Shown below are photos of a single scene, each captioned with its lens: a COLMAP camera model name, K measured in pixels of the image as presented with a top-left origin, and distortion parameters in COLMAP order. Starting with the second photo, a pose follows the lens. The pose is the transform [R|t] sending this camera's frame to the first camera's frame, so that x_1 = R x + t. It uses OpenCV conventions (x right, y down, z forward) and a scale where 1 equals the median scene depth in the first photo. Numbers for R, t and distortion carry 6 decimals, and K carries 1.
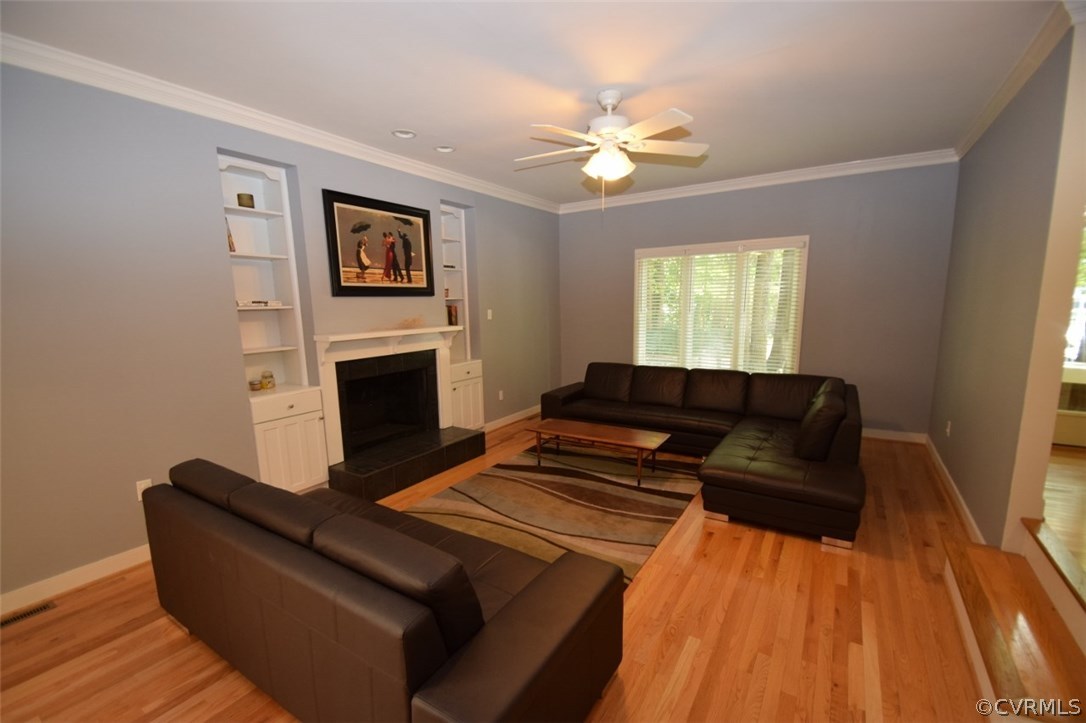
lens RADIAL K [[477.0, 0, 534.7], [0, 477.0, 381.5], [0, 0, 1]] dist [0.015801, -0.016445]
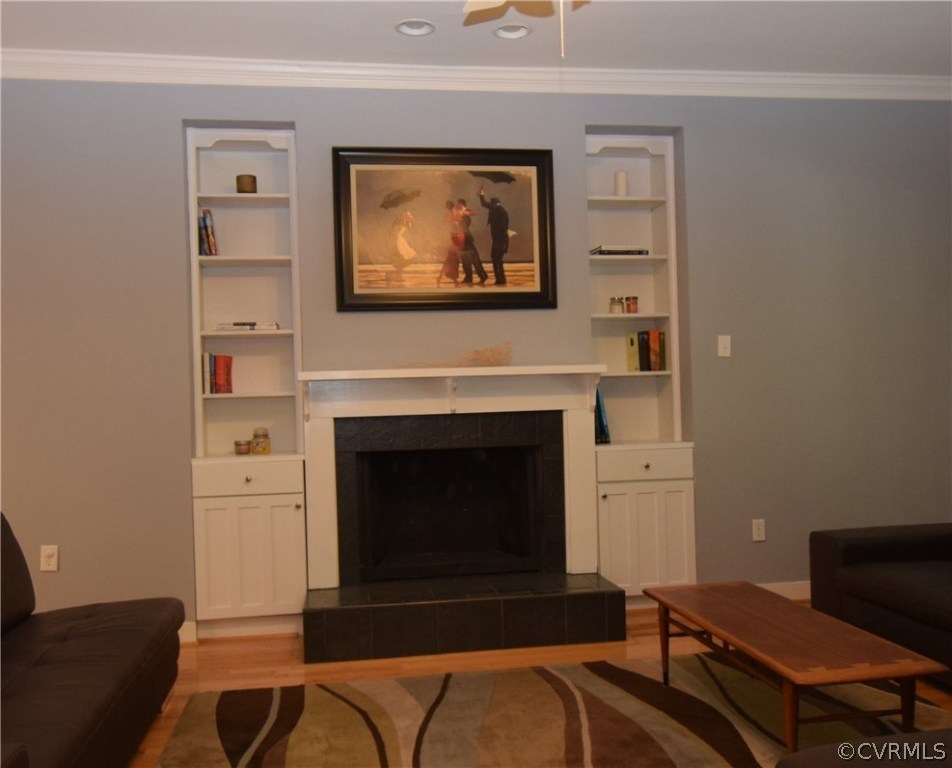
lens RADIAL K [[905.9, 0, 479.4], [0, 905.9, 396.7], [0, 0, 1]] dist [0.010616, -0.003028]
pose [[0.668009, -0.004082, -0.744142, 0.504245], [-0.106243, 0.989218, -0.100799, 0.026569], [0.736530, 0.146395, 0.660373, 0.330478]]
